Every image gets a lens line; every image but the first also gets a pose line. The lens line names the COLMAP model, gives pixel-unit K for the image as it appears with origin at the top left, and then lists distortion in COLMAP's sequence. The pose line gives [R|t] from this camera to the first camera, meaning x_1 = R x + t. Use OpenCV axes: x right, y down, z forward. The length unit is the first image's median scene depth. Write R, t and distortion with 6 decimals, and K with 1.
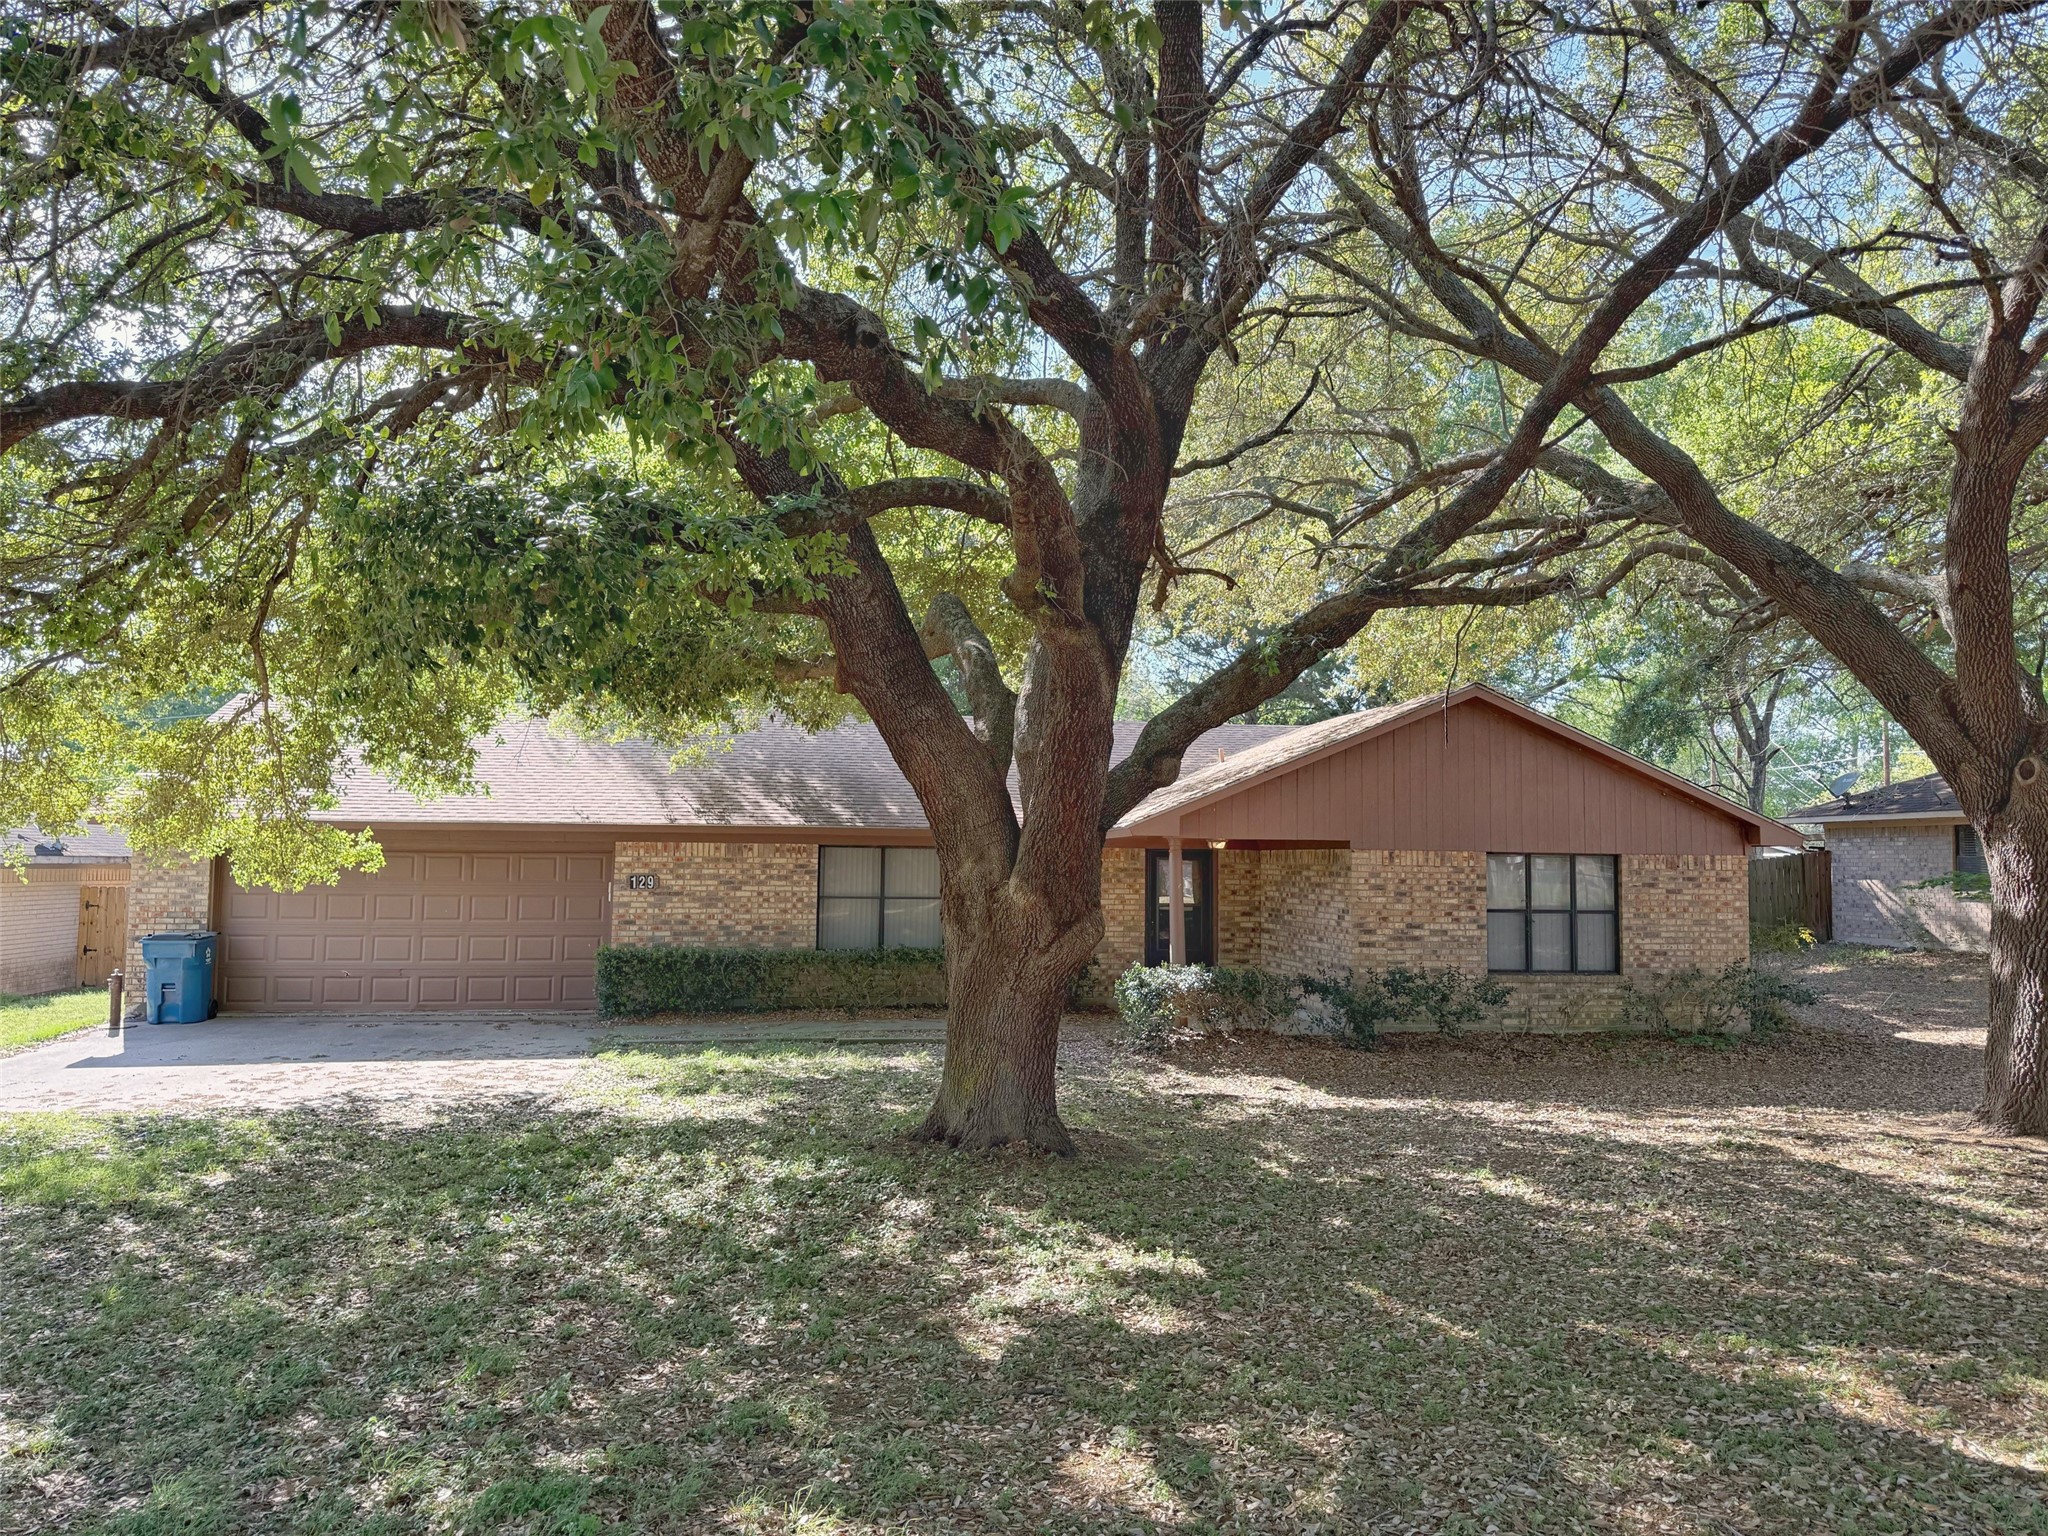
lens RADIAL K [[1485.0, 0, 1024.0], [0, 1485.0, 768.0], [0, 0, 1]] dist [0.181658, -0.199192]
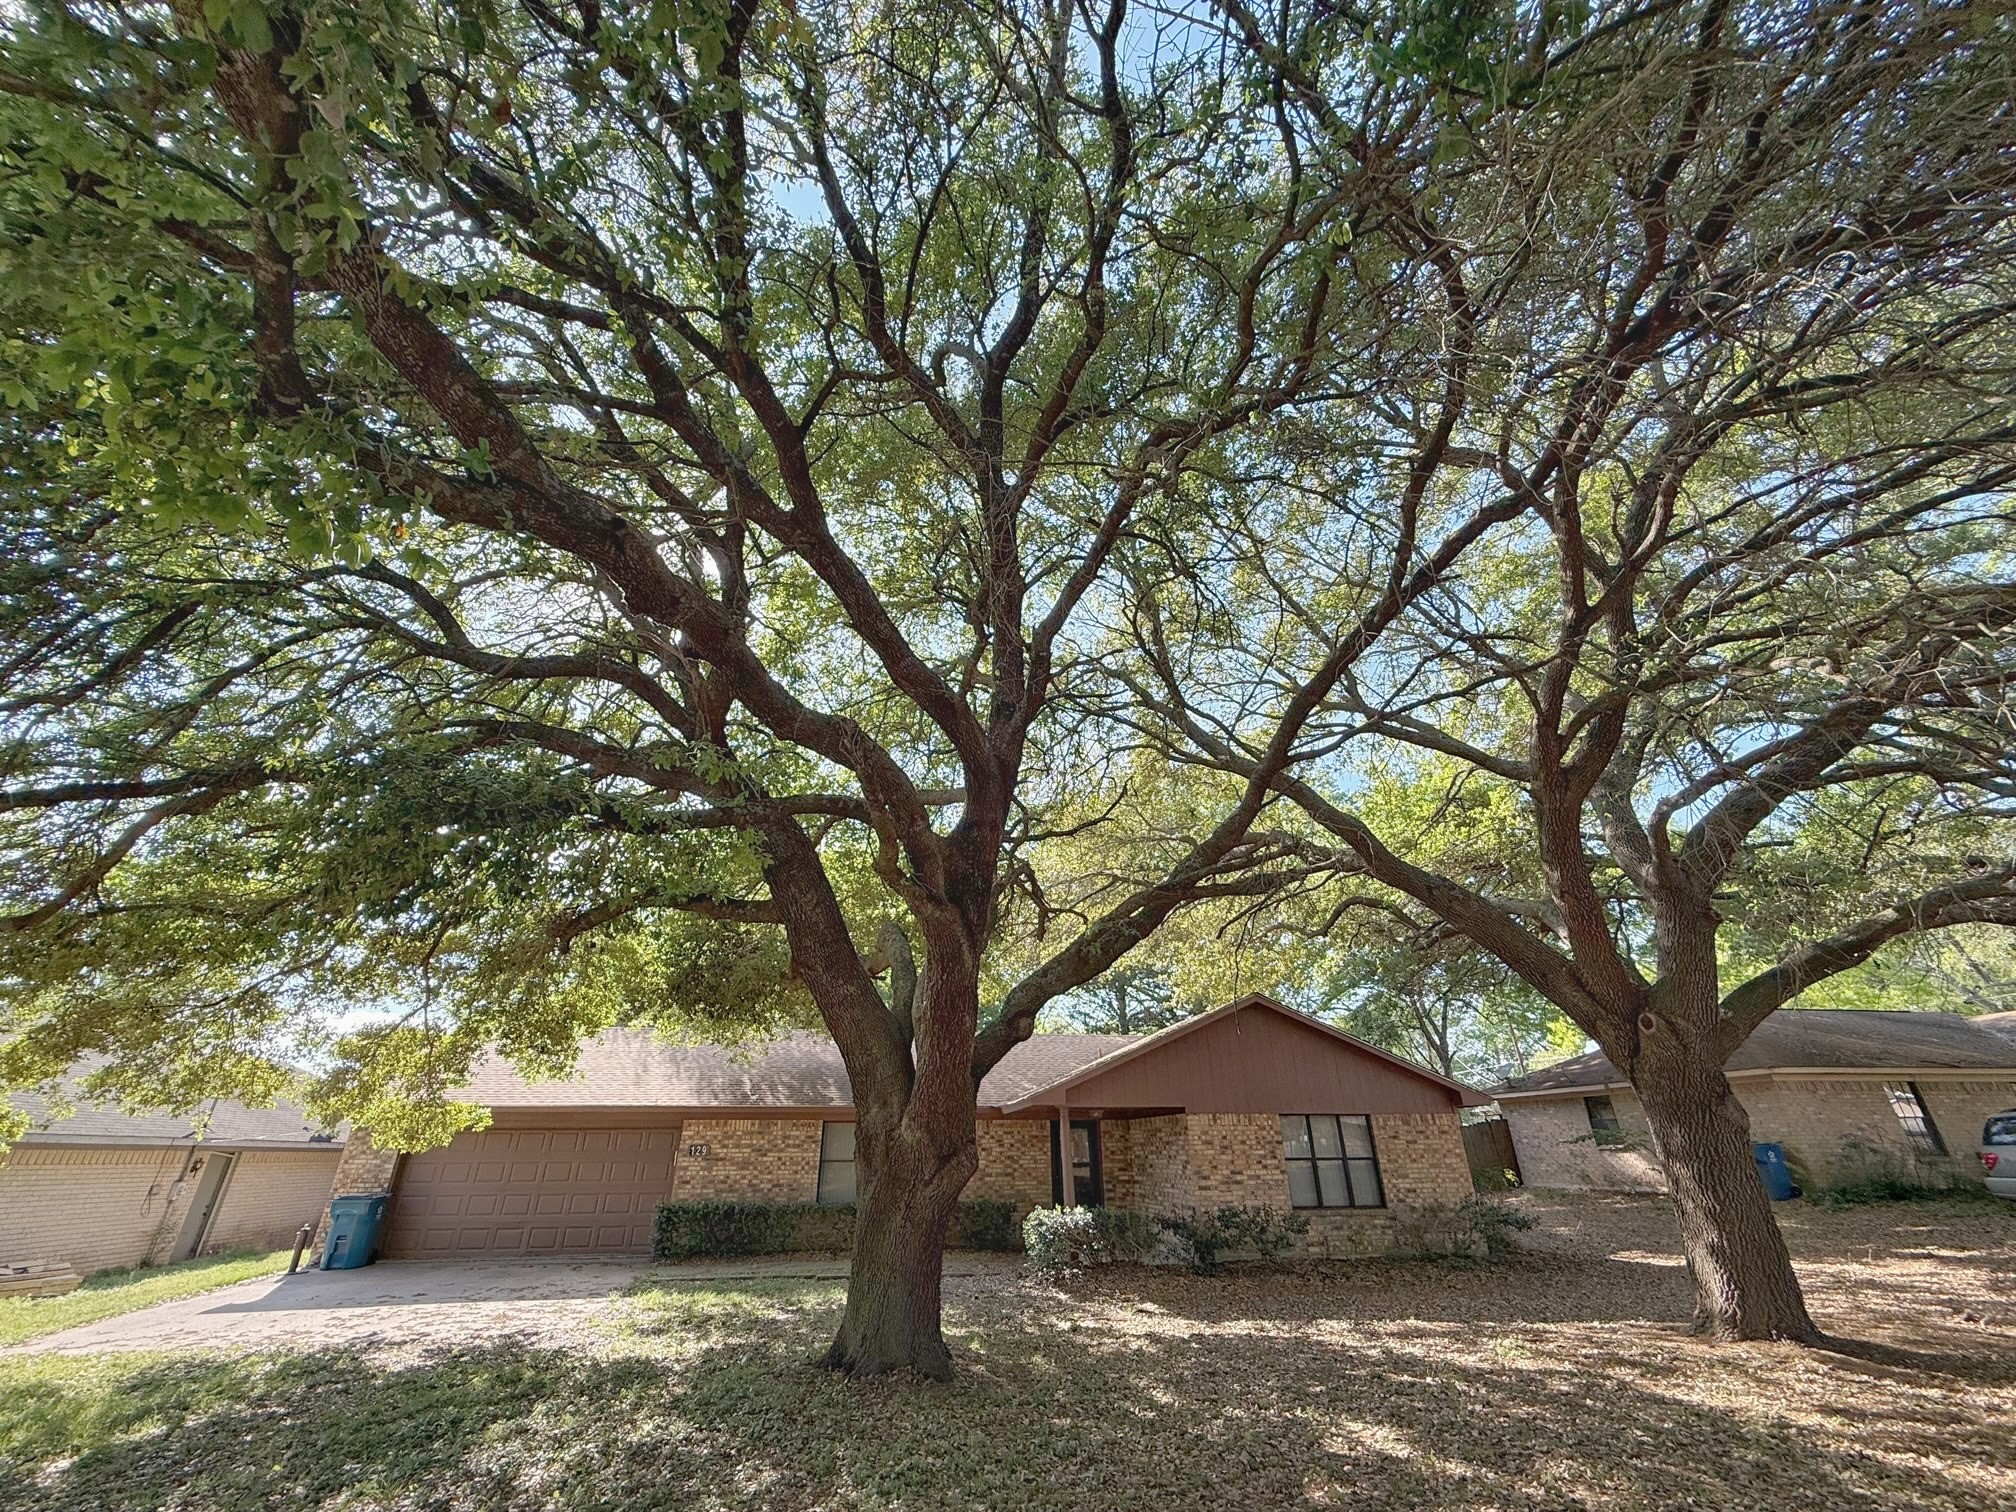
lens RADIAL K [[817.1, 0, 1006.1], [0, 817.1, 758.2], [0, 0, 1]] dist [0.002176, 0.015351]
pose [[0.999823, -0.018393, -0.004056, 0.055998], [0.015444, 0.923847, -0.382450, 0.037083], [0.010782, 0.382319, 0.923967, 0.148491]]
